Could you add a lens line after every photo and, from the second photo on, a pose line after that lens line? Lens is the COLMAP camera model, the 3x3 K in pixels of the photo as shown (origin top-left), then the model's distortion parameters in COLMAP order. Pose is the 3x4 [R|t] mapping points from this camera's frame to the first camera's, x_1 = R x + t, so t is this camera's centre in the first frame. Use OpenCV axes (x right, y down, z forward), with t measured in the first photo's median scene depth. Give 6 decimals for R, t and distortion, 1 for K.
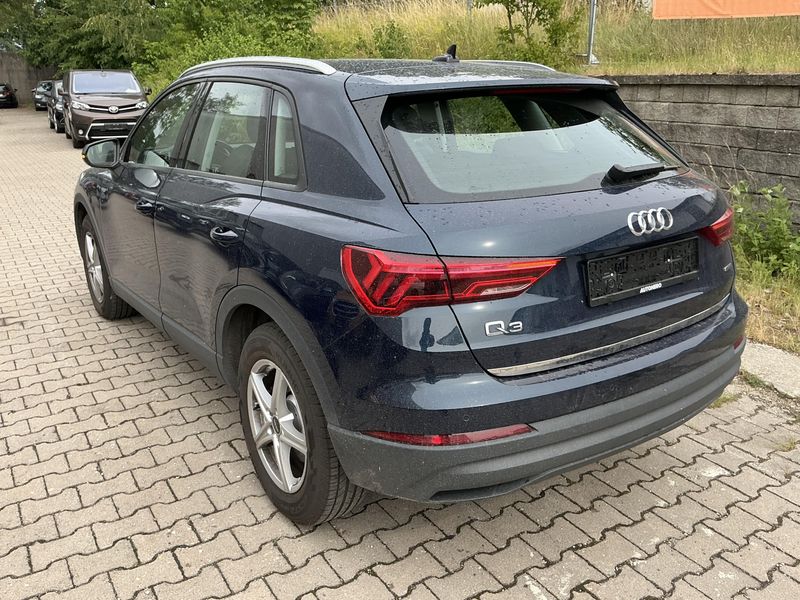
lens RADIAL K [[681.3, 0, 398.7], [0, 681.3, 290.3], [0, 0, 1]] dist [0.002529, -0.017852]
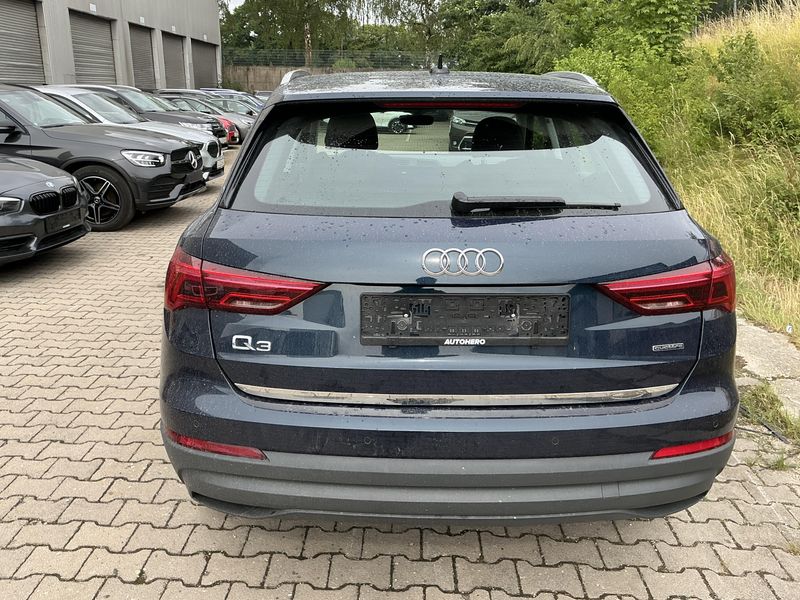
lens RADIAL K [[669.4, 0, 400.0], [0, 669.4, 300.0], [0, 0, 1]] dist [0.096427, -0.201980]
pose [[0.824810, 0.172666, -0.538401, 0.588978], [-0.177754, 0.983136, 0.042980, -0.060159], [0.536742, 0.060252, 0.841592, 0.218478]]
